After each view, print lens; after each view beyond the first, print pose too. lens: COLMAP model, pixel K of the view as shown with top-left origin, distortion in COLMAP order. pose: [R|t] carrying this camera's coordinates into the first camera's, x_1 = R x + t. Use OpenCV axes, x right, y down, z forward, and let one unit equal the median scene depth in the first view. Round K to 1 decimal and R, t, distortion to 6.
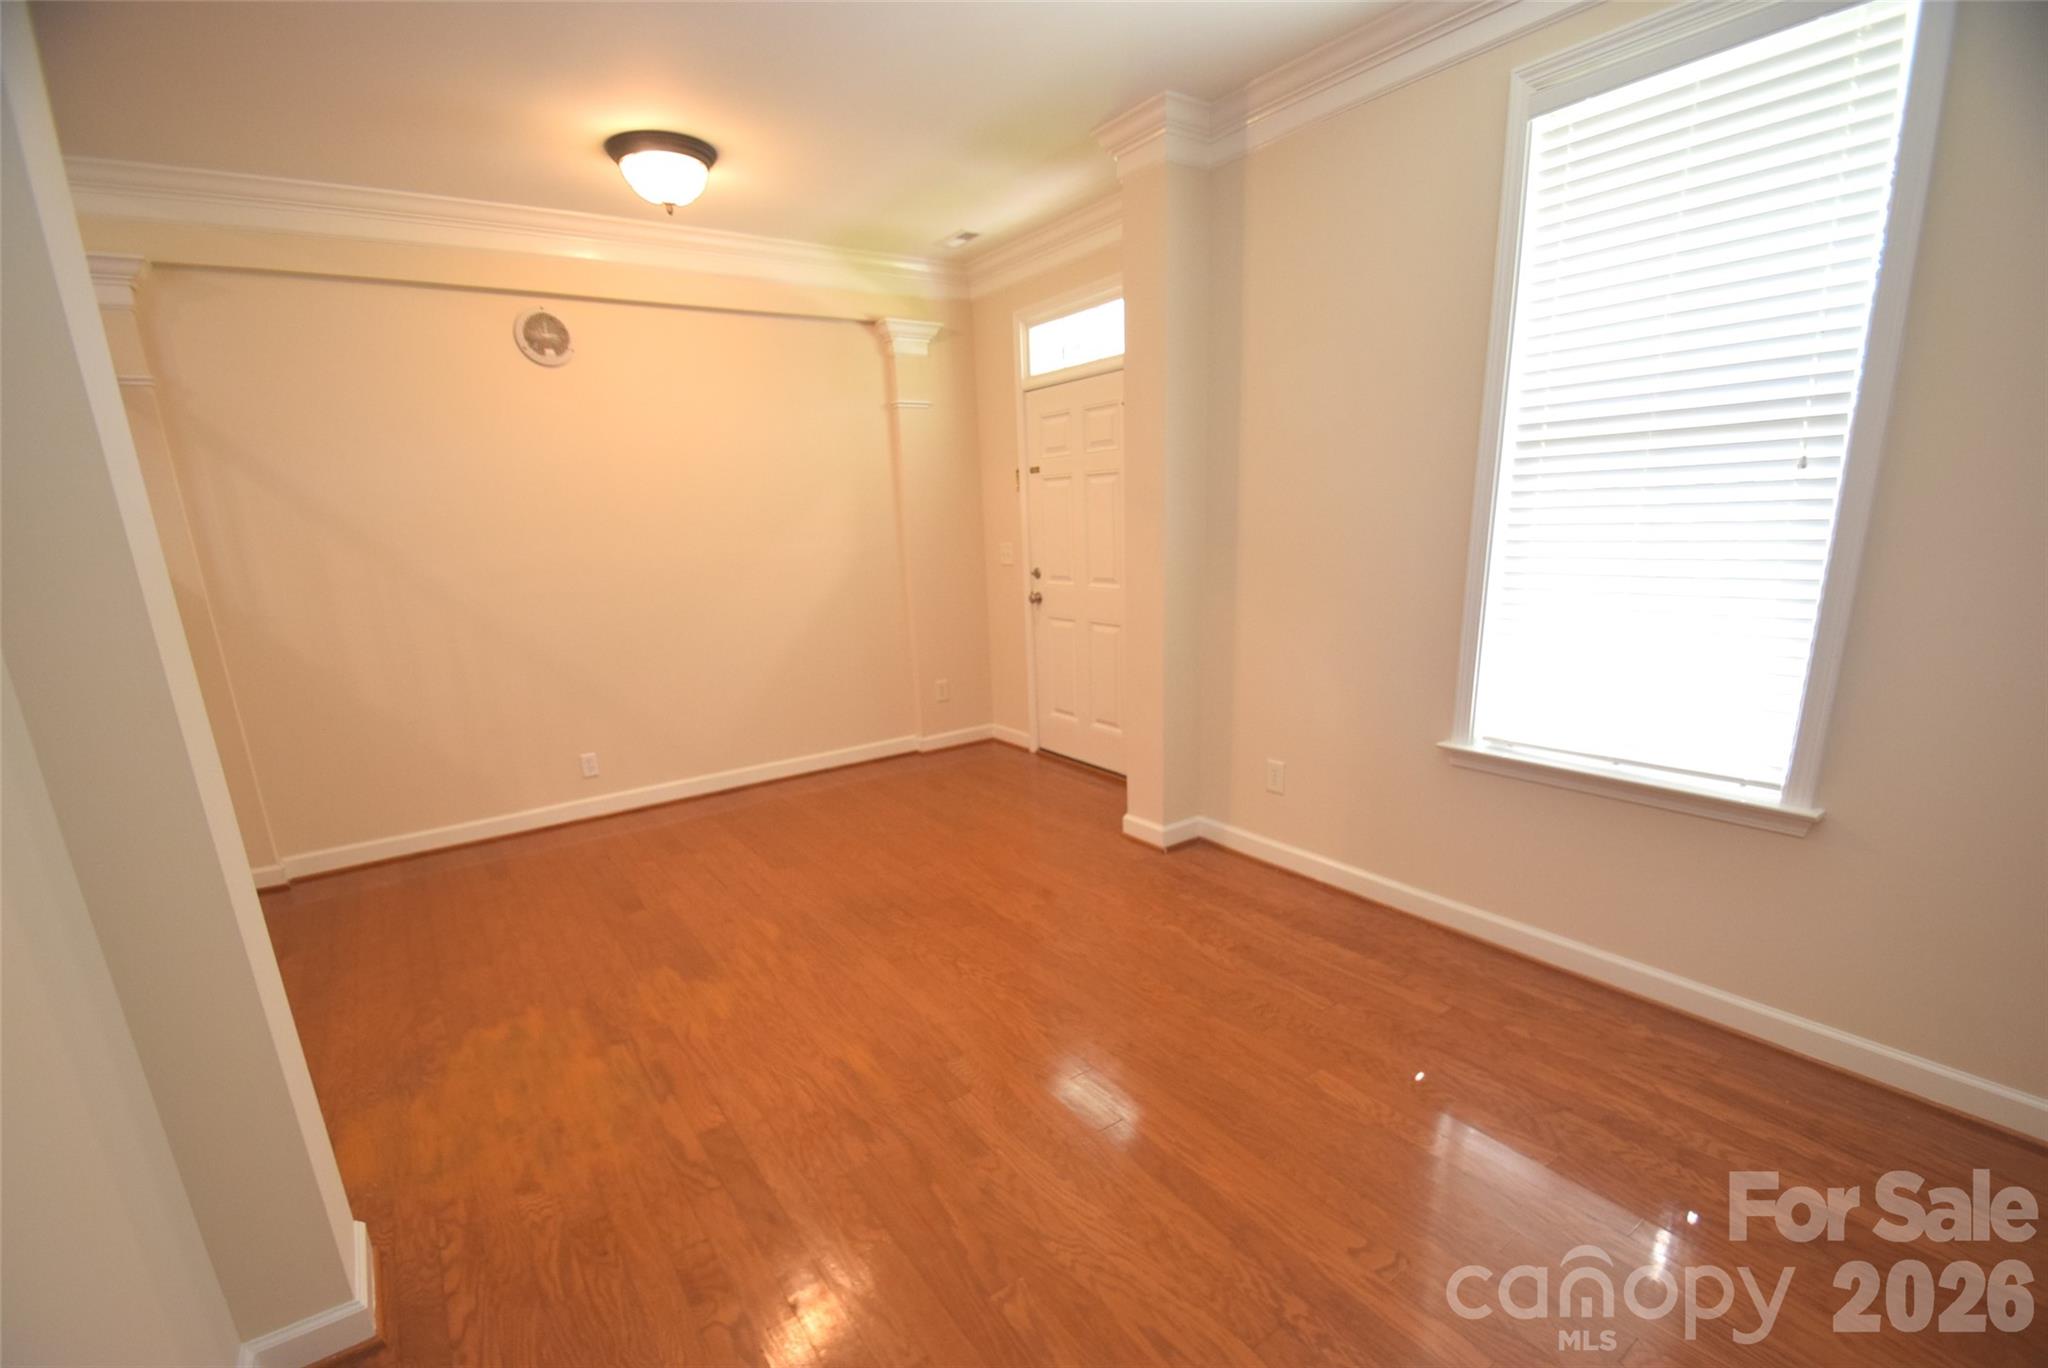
lens RADIAL K [[909.8, 0, 1024.0], [0, 909.8, 753.2], [0, 0, 1]] dist [0.000187, -0.000942]
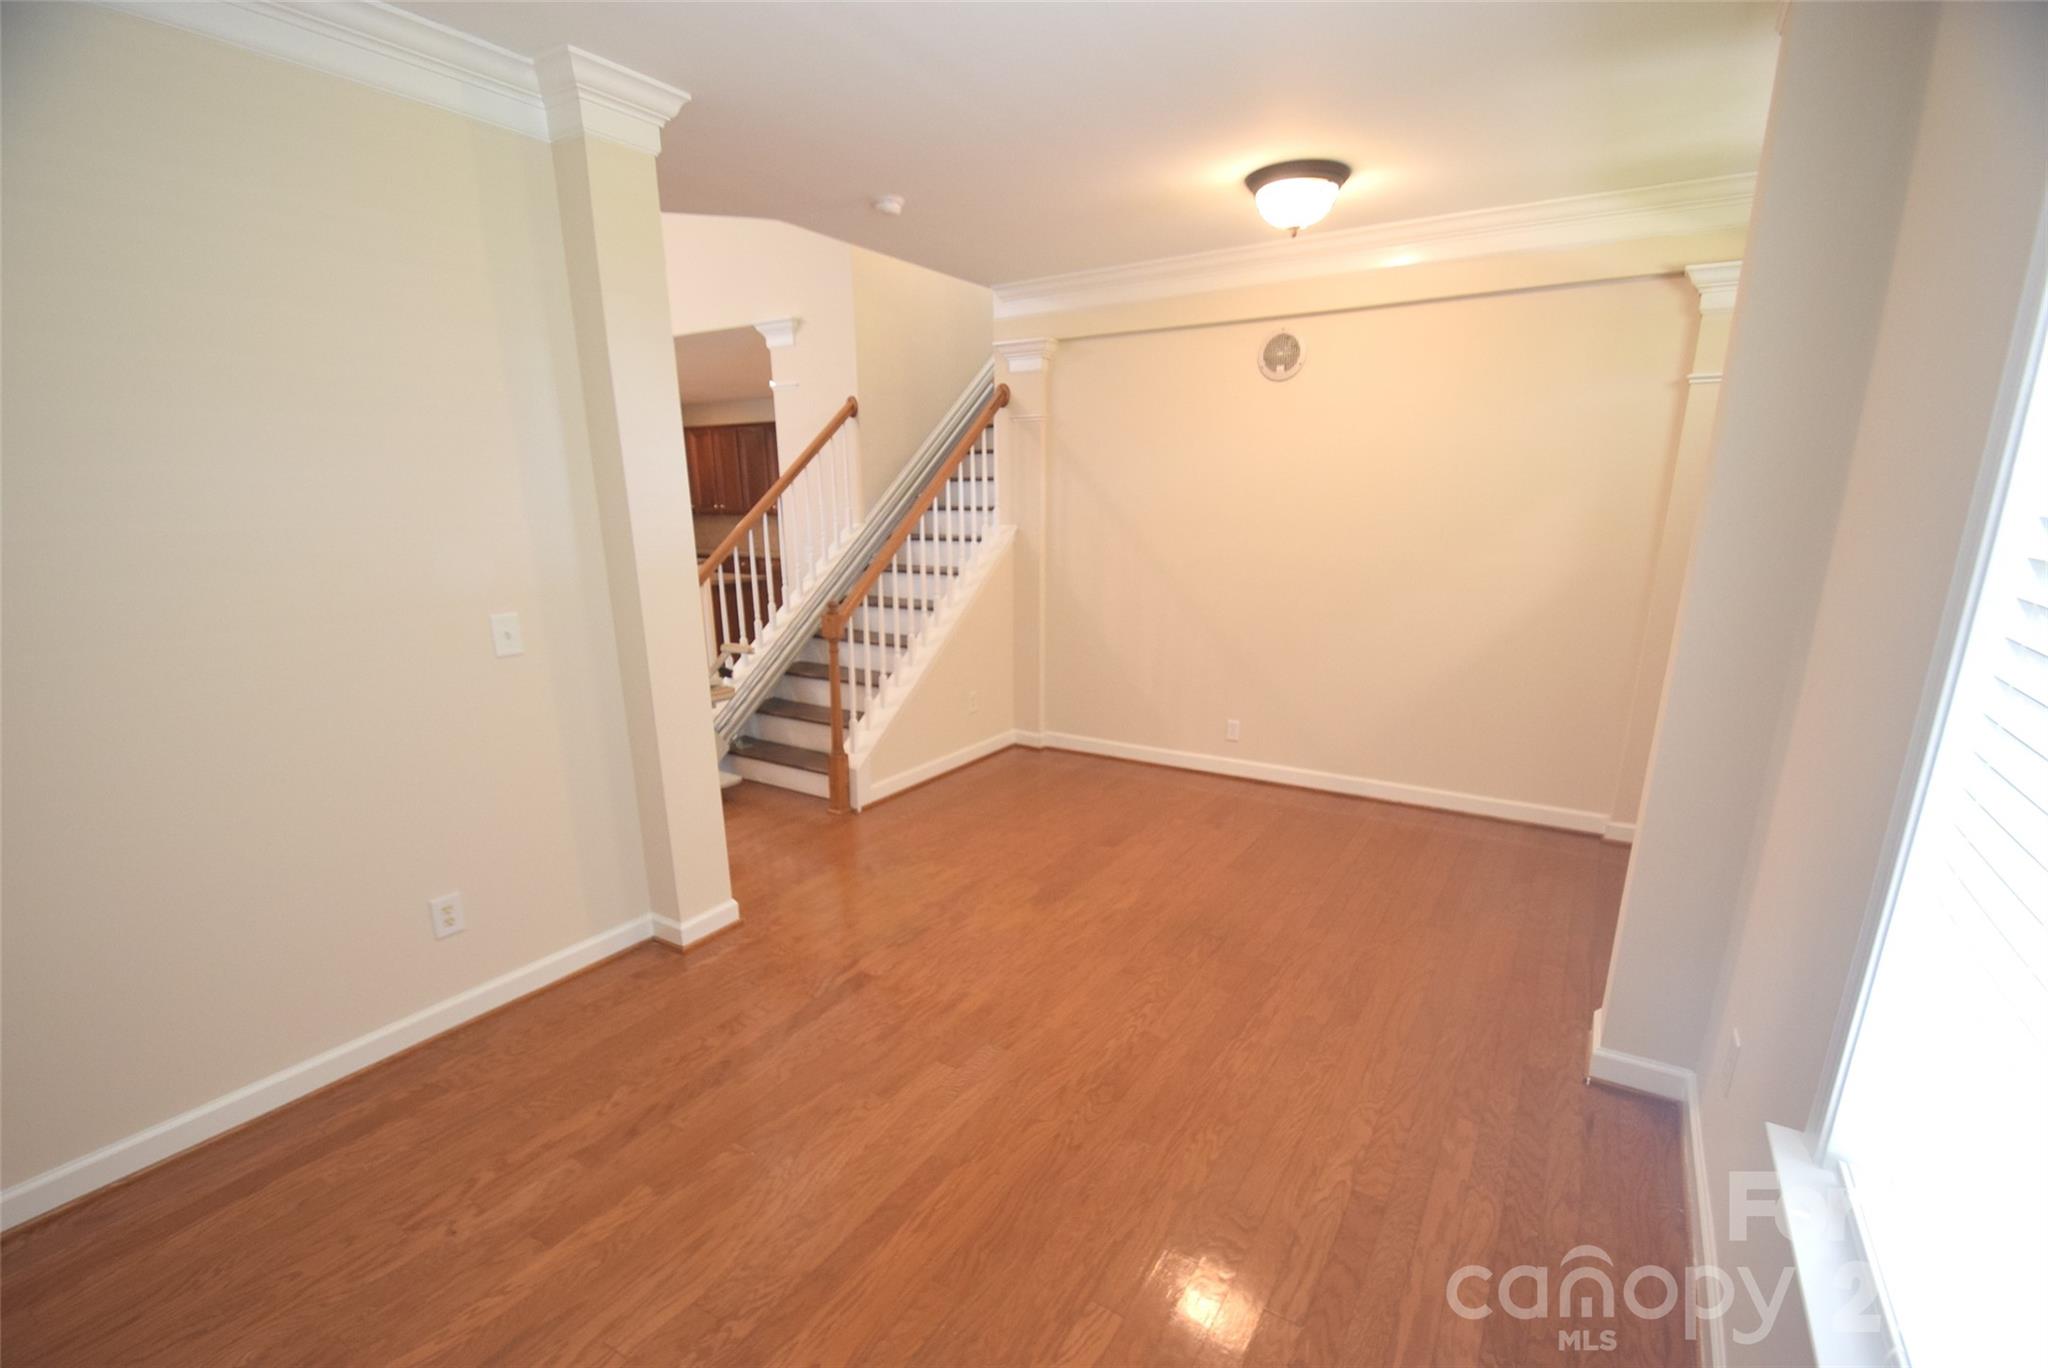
lens RADIAL K [[909.8, 0, 1024.0], [0, 909.8, 753.2], [0, 0, 1]] dist [0.000187, -0.000942]
pose [[0.376672, 0.290683, -0.879558, 0.578857], [-0.247975, 0.946479, 0.206605, -0.172425], [0.892540, 0.140286, 0.428594, 0.361280]]
